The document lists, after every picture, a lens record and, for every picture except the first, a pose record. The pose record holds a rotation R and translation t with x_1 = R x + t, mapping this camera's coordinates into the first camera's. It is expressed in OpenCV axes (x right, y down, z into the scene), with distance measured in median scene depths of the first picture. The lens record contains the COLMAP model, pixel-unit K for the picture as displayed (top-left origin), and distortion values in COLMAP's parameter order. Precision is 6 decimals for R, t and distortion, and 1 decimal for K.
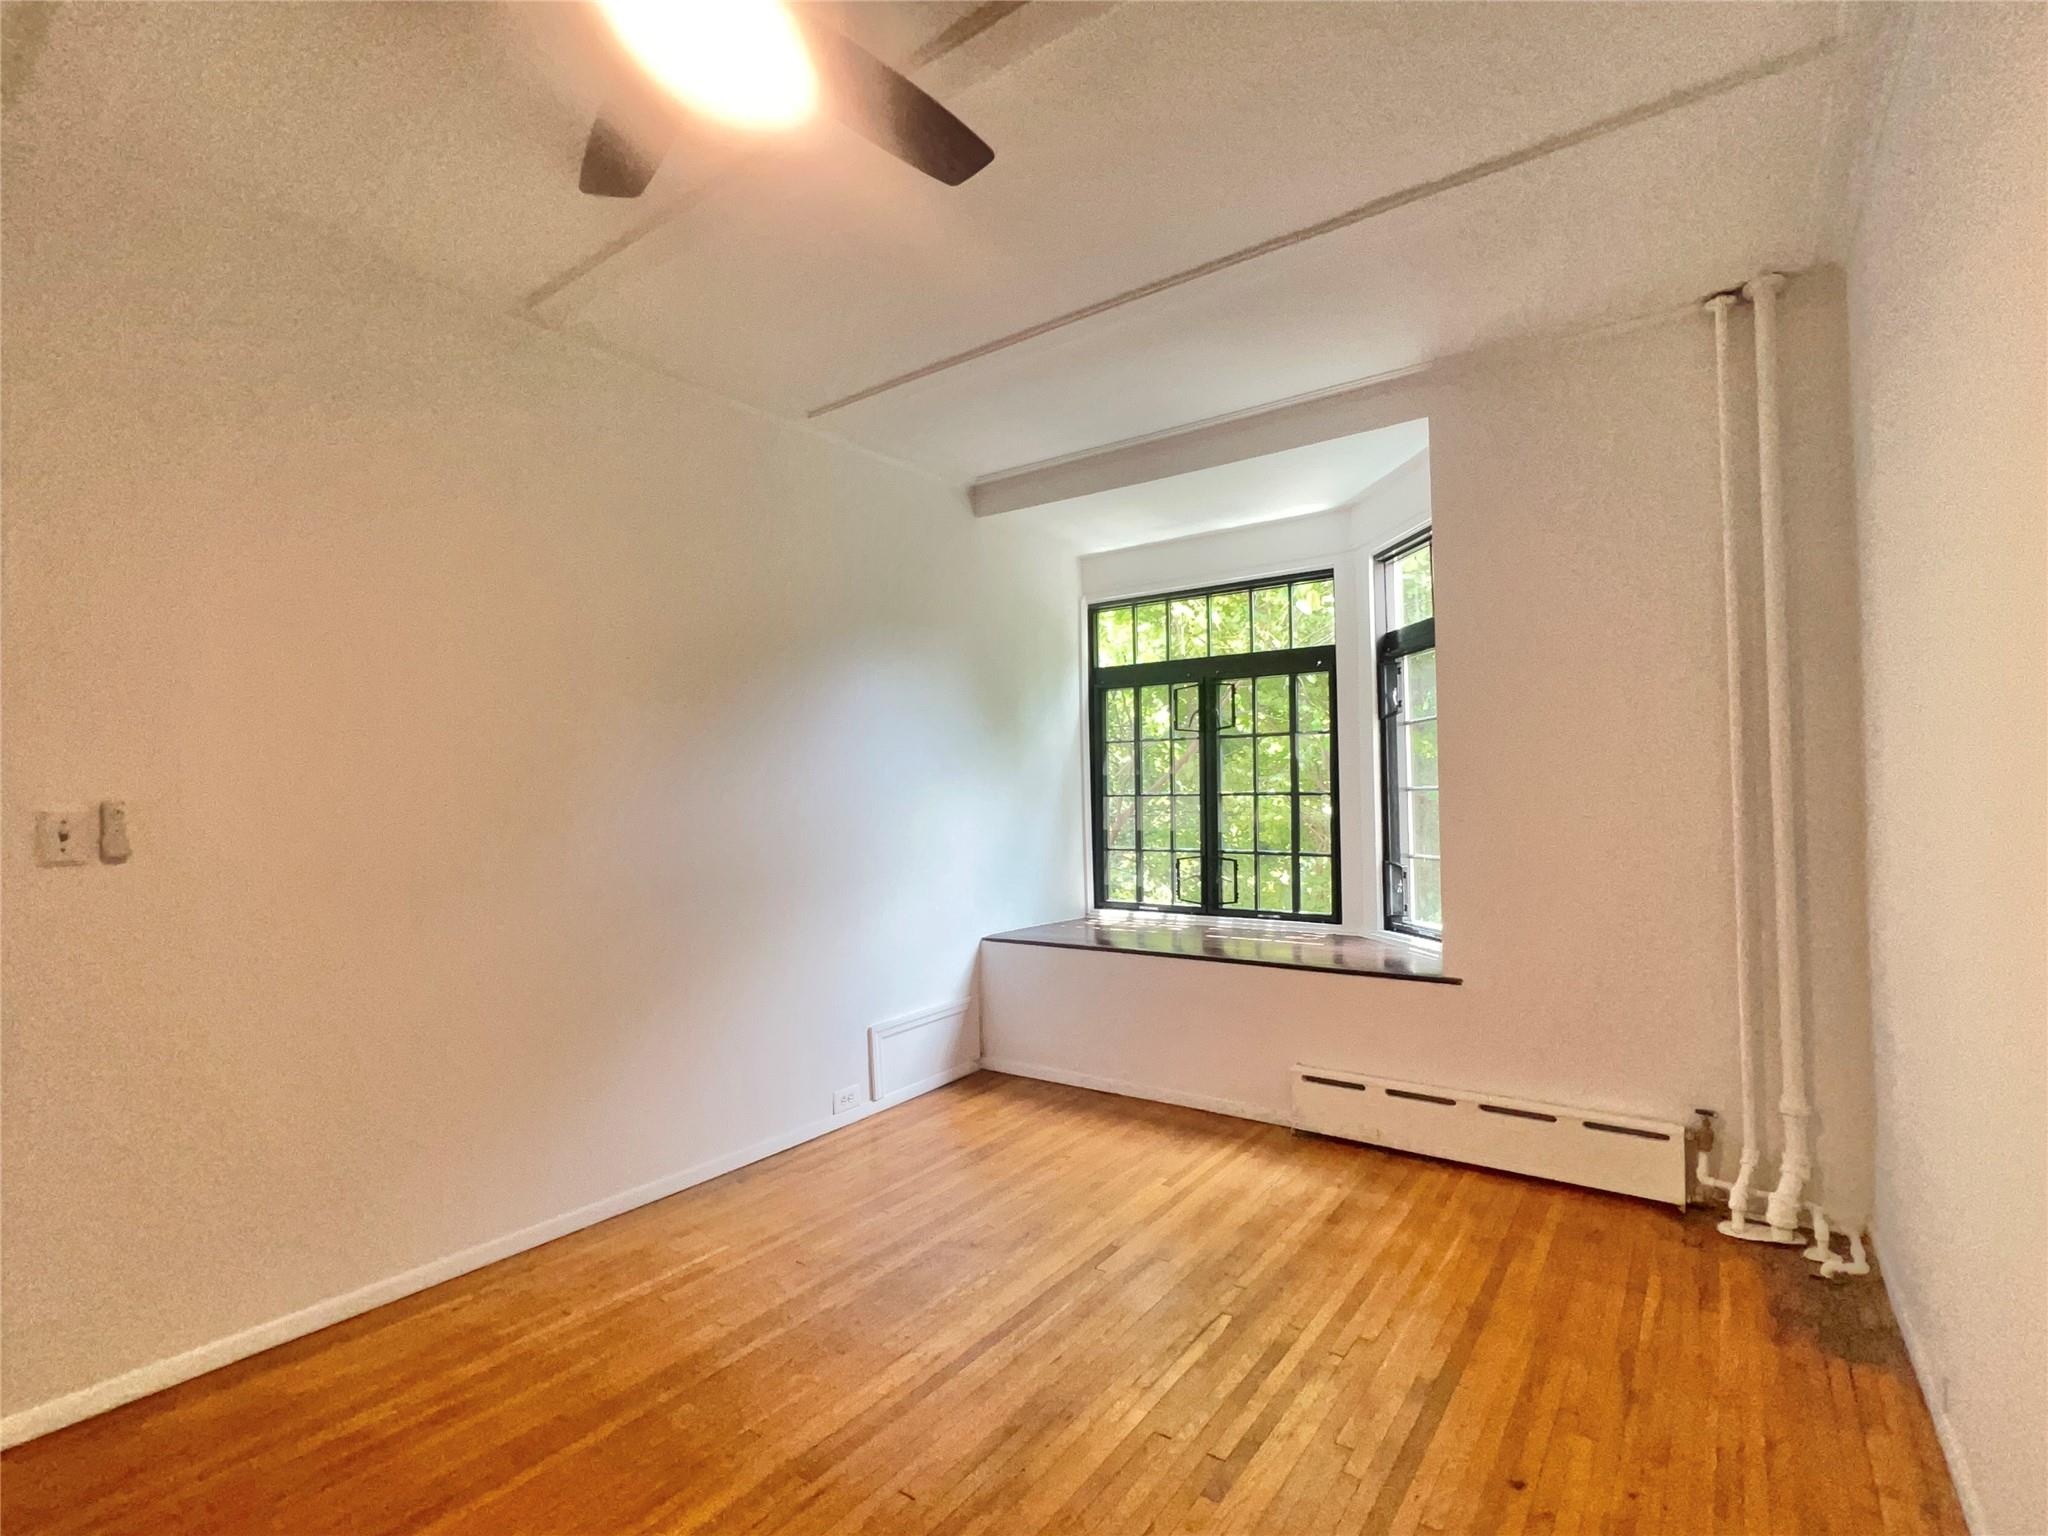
lens RADIAL K [[975.6, 0, 1022.4], [0, 975.6, 775.0], [0, 0, 1]] dist [0.003957, 0.000410]
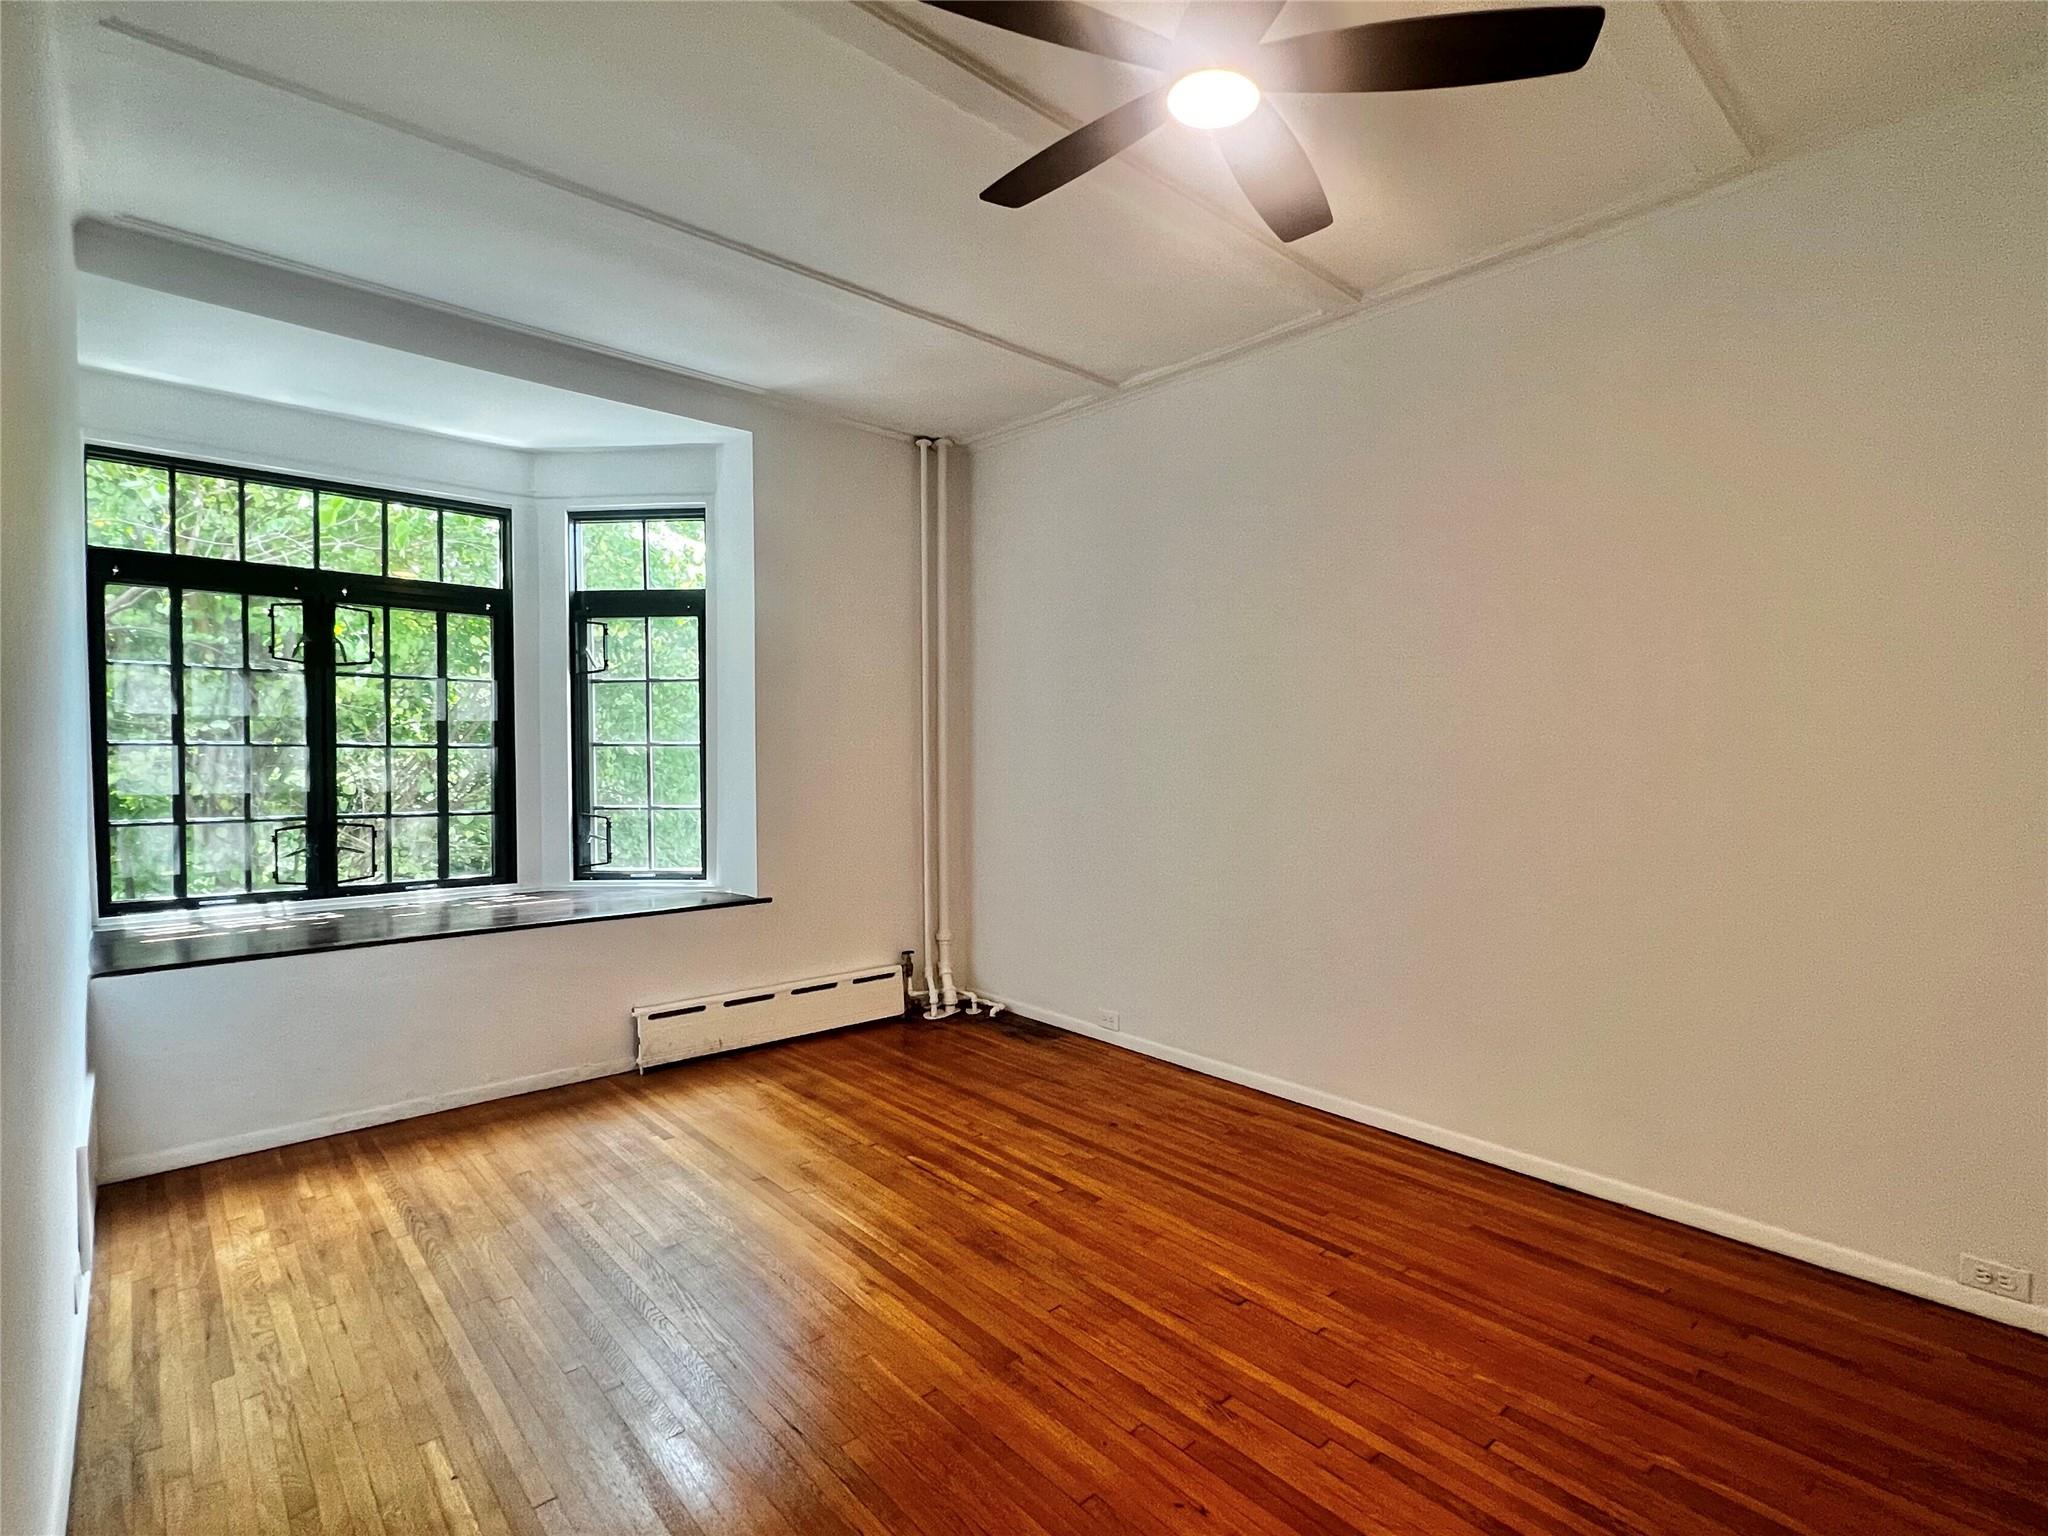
lens RADIAL K [[980.0, 0, 1031.8], [0, 980.0, 774.2], [0, 0, 1]] dist [-0.004250, 0.001376]
pose [[0.208711, -0.010475, 0.977921, -0.611363], [-0.028178, 0.999463, 0.016720, 0.018423], [-0.977571, -0.031046, 0.208304, 0.363320]]
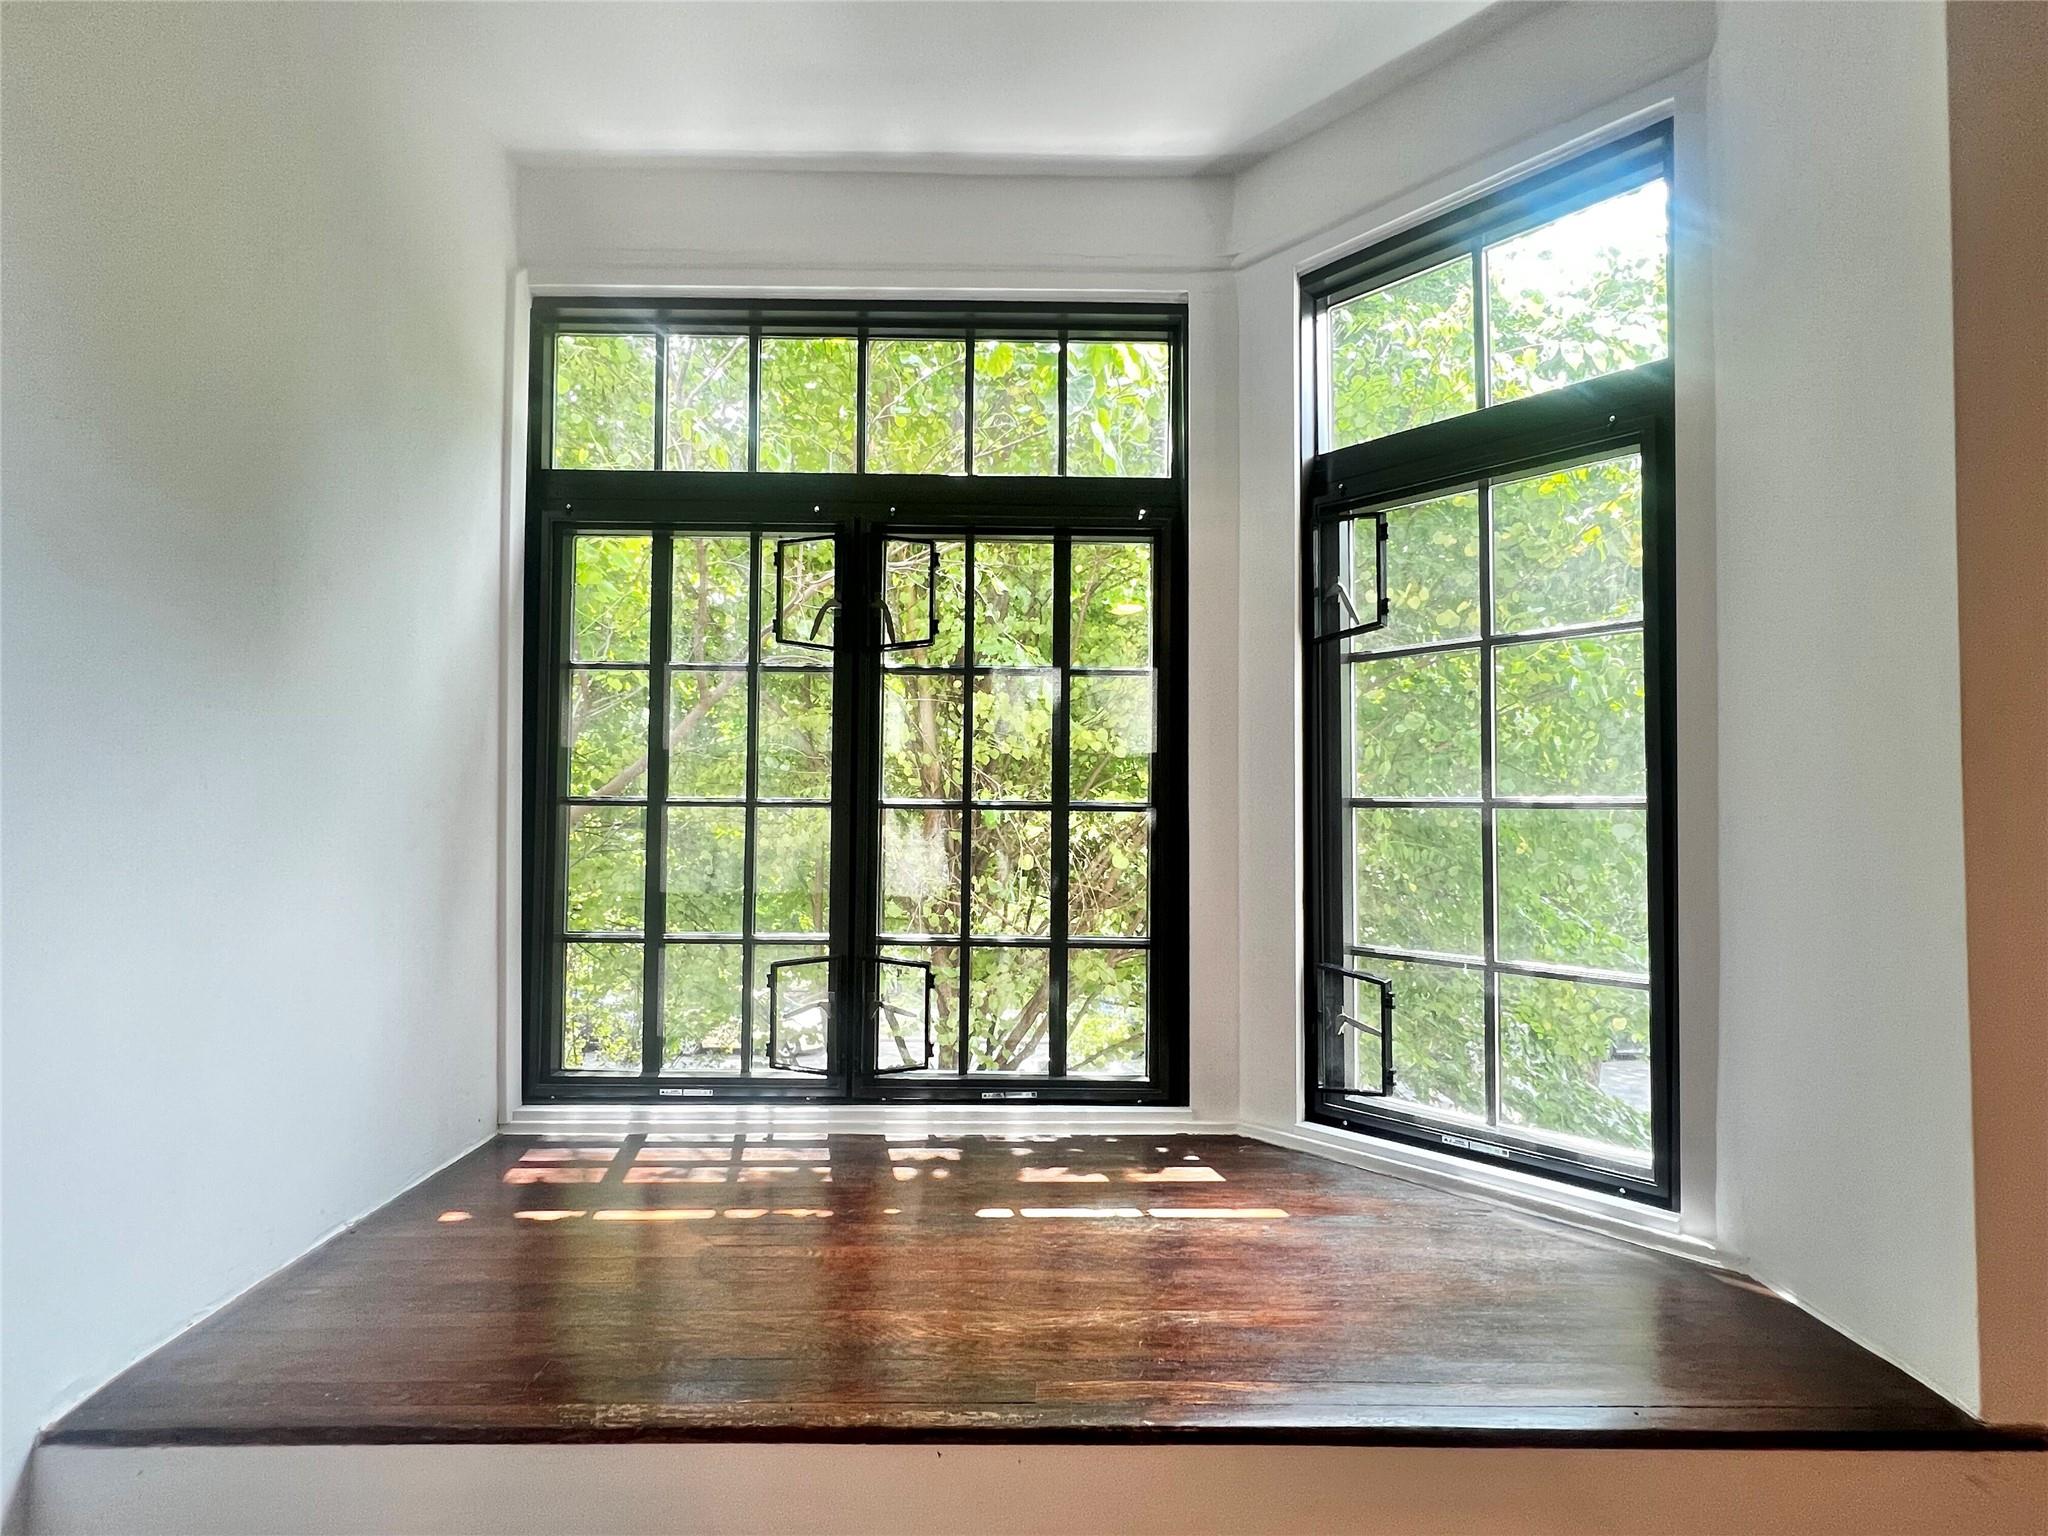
lens RADIAL K [[980.0, 0, 1031.8], [0, 980.0, 774.2], [0, 0, 1]] dist [-0.004250, 0.001376]
pose [[0.799120, 0.032455, 0.600295, 0.000975], [-0.031235, 0.999434, -0.012453, 0.013554], [-0.600360, -0.008799, 0.799682, 0.824831]]
